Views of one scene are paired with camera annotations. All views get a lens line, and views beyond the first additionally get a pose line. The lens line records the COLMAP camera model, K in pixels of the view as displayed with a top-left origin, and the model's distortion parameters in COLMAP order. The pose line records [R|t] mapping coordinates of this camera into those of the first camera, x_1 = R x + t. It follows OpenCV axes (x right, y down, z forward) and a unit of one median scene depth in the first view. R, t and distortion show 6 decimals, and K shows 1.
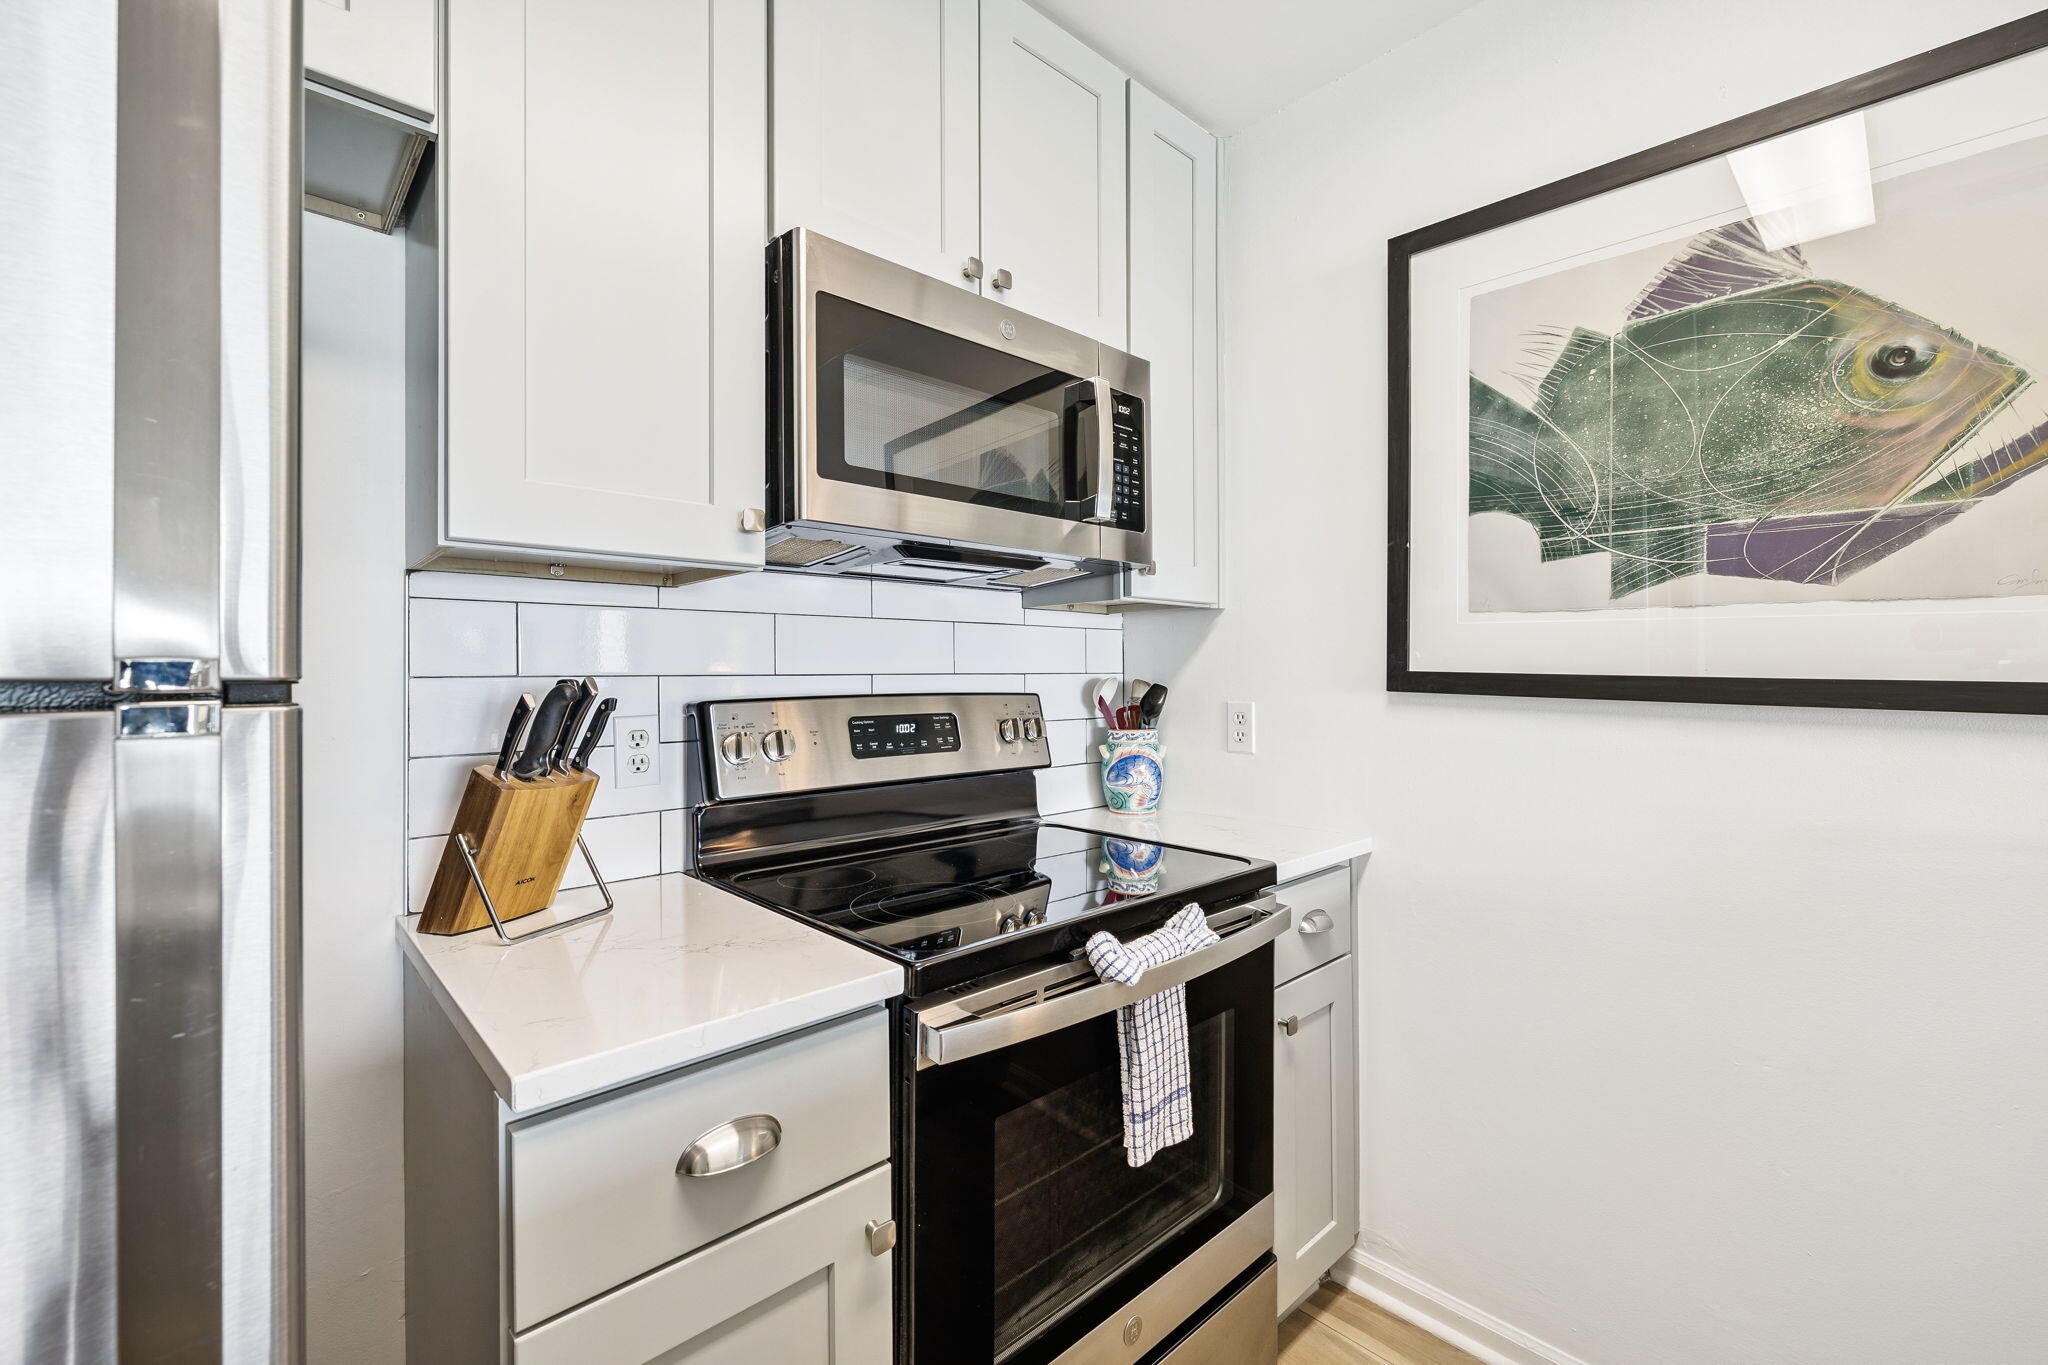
lens RADIAL K [[863.4, 0, 1012.6], [0, 863.4, 670.9], [0, 0, 1]] dist [0.000183, 0.000048]
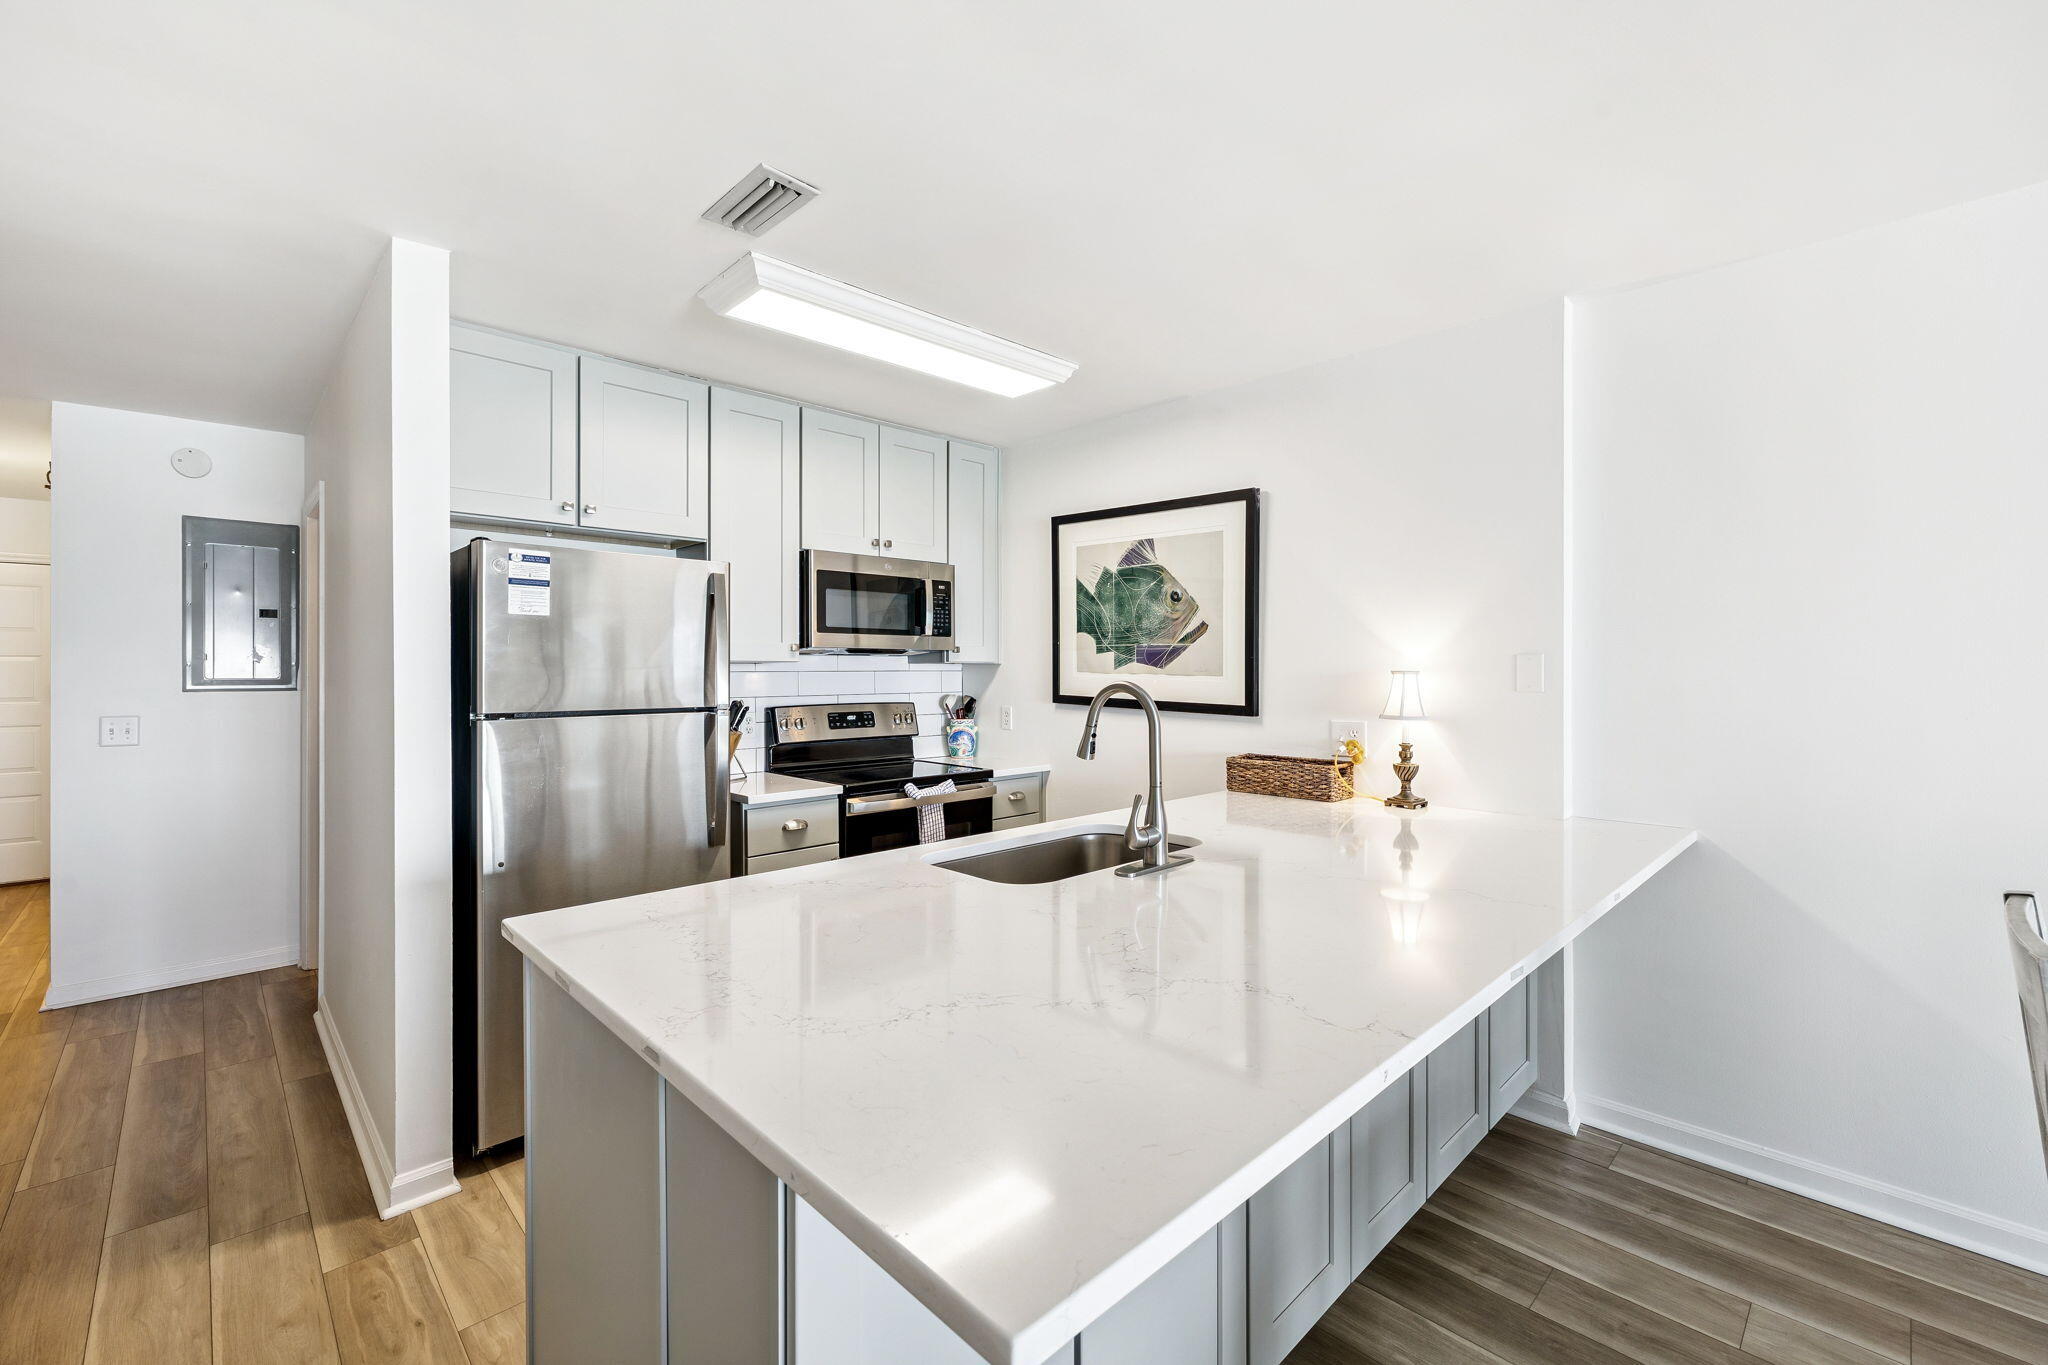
lens RADIAL K [[863.4, 0, 1020.7], [0, 863.4, 670.5], [0, 0, 1]] dist [0.000183, 0.000048]
pose [[0.999678, 0.003407, 0.025162, 0.331156], [-0.003523, 0.999983, 0.004582, -0.090004], [-0.025146, -0.004669, 0.999673, -1.643533]]
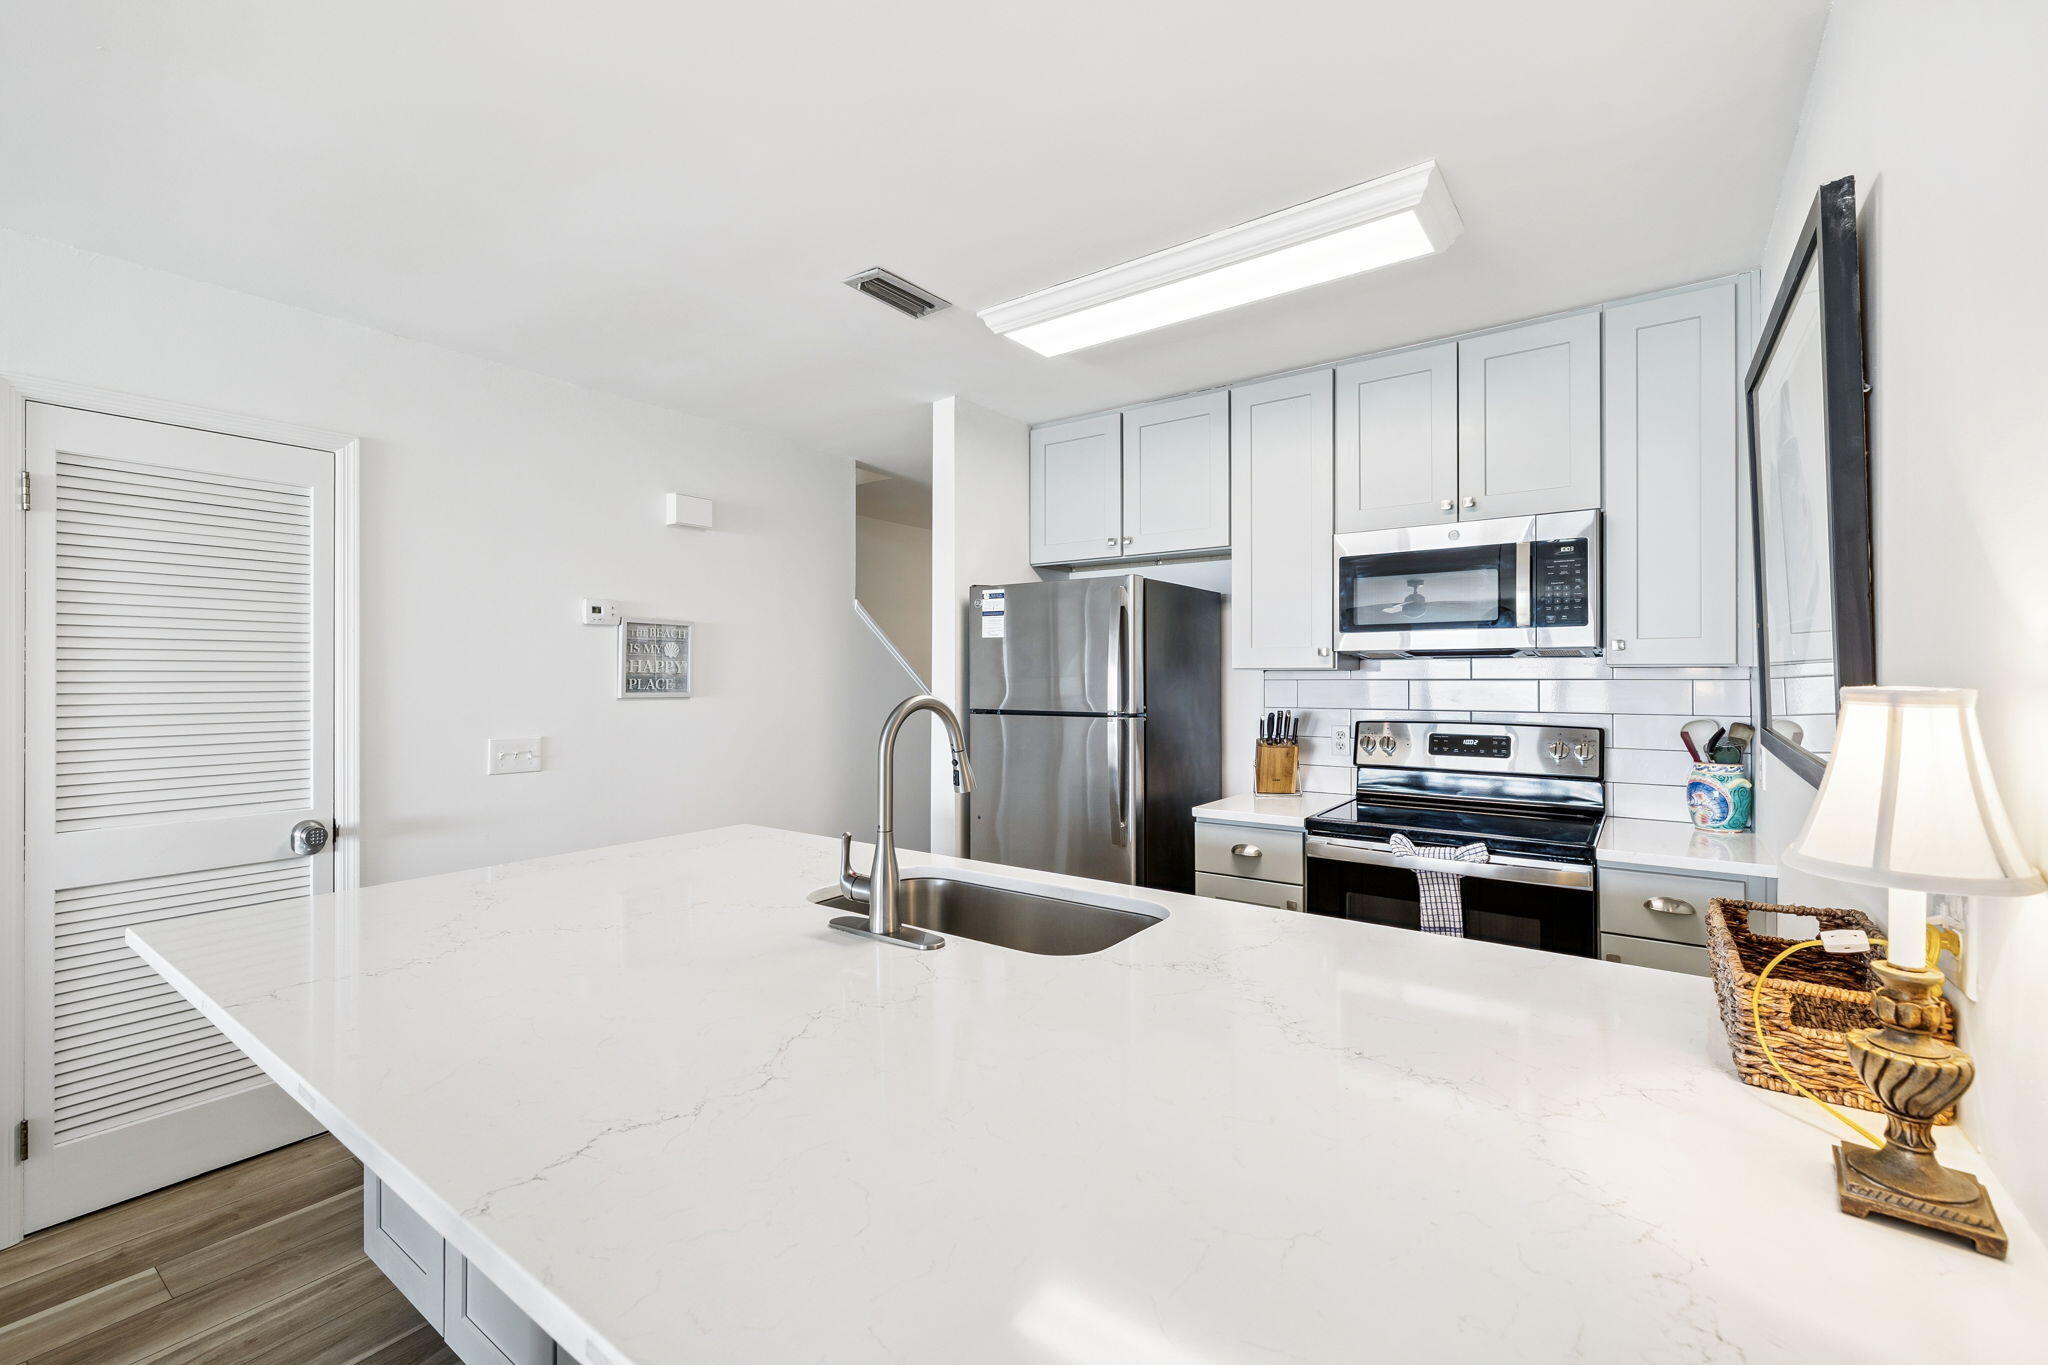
lens RADIAL K [[863.4, 0, 1015.9], [0, 863.4, 670.8], [0, 0, 1]] dist [0.000183, 0.000048]
pose [[0.194768, -0.002026, -0.980847, 1.662396], [0.004593, 0.999989, -0.001154, -0.096224], [0.980839, -0.004280, 0.194775, -0.324318]]
